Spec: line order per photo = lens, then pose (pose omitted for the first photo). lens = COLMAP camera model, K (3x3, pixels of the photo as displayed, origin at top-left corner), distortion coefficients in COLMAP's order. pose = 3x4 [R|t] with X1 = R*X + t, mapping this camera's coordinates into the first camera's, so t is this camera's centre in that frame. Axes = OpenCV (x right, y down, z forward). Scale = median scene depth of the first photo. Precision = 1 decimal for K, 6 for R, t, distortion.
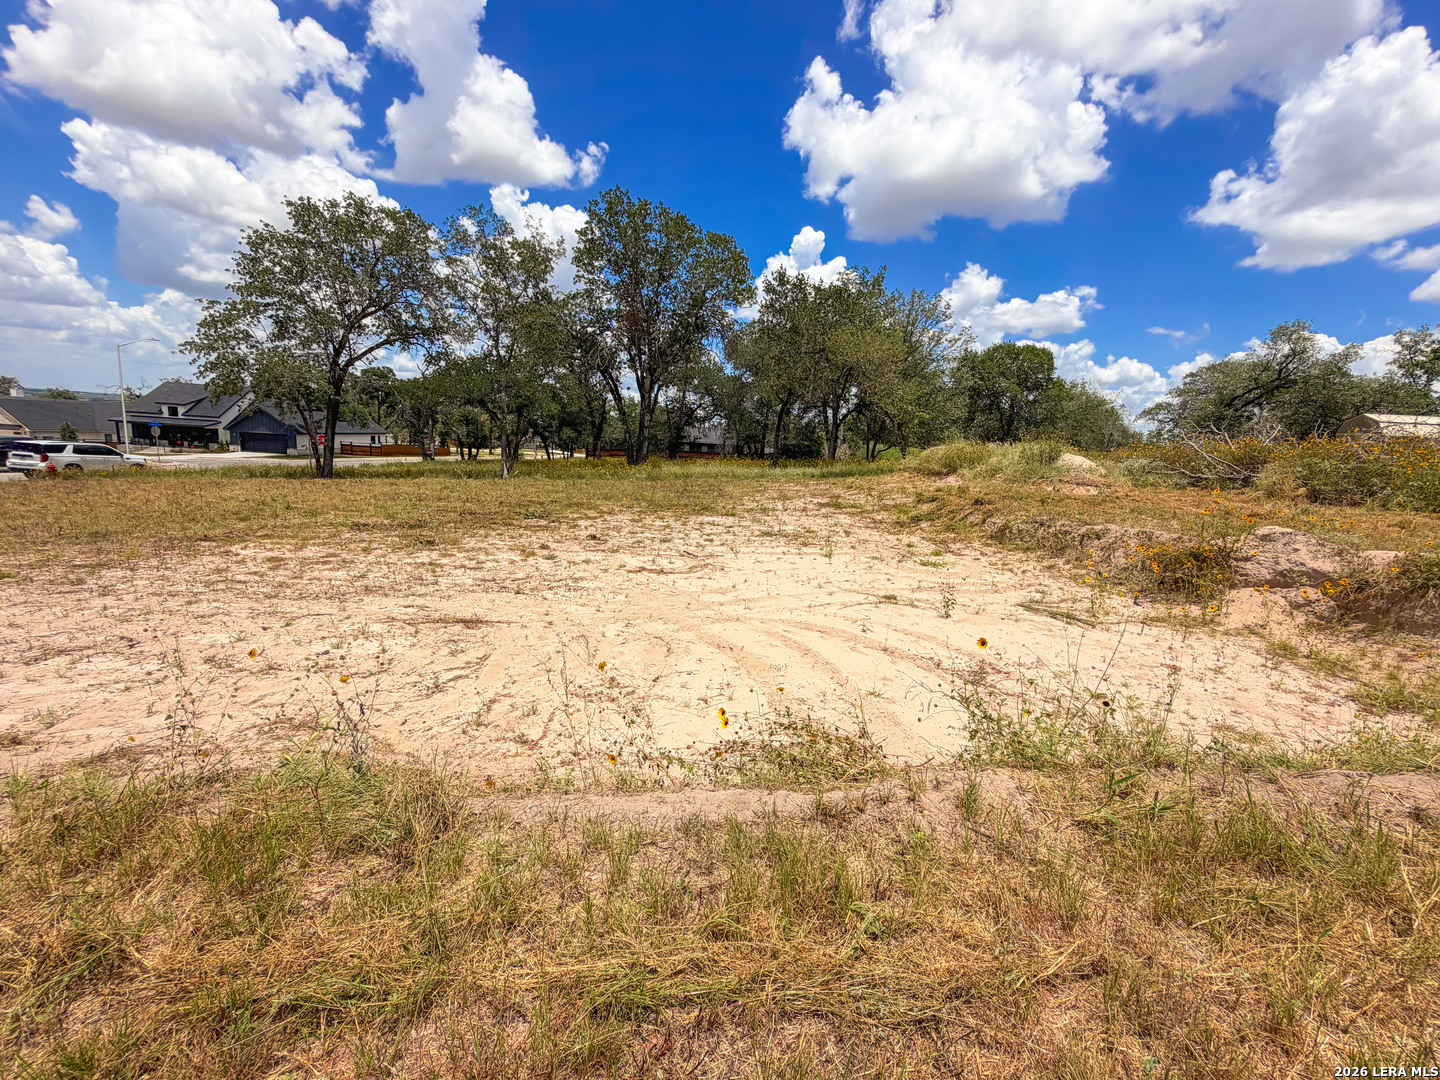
lens RADIAL K [[576.9, 0, 720.0], [0, 576.9, 540.0], [0, 0, 1]] dist [0.002912, 0.000635]
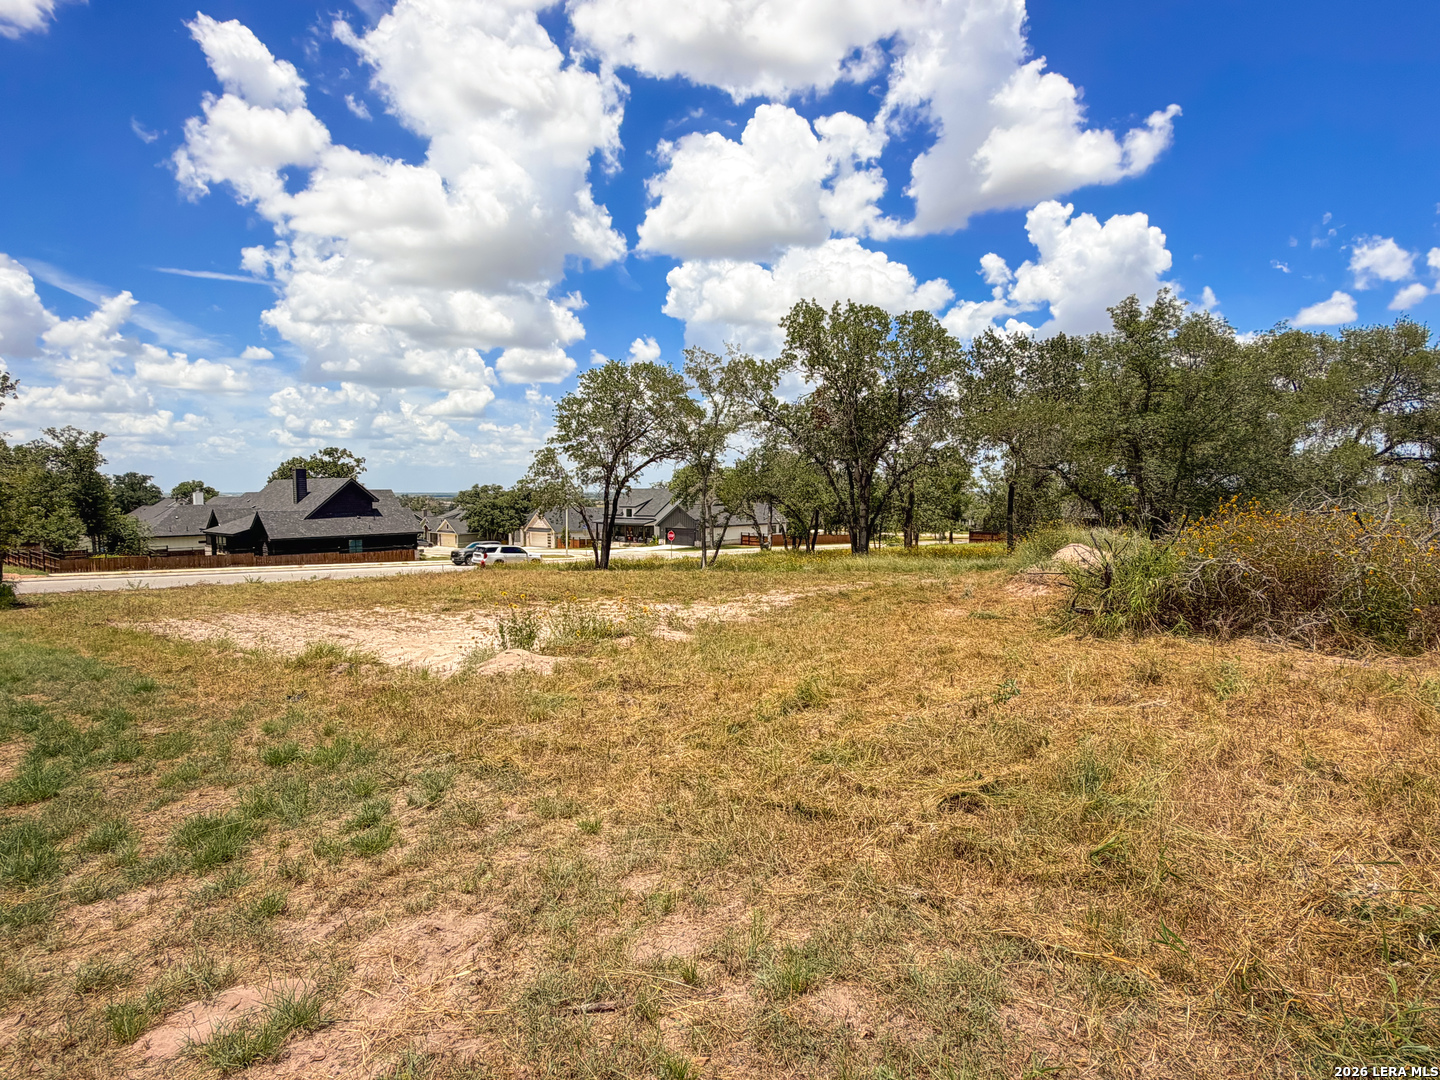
lens RADIAL K [[759.8, 0, 720.0], [0, 759.8, 540.0], [0, 0, 1]] dist [-0.002706, -0.000624]
pose [[0.737023, -0.023001, -0.675476, 0.258373], [-0.072451, 0.990973, -0.112796, -0.001257], [0.671973, 0.132073, 0.728704, -0.017195]]
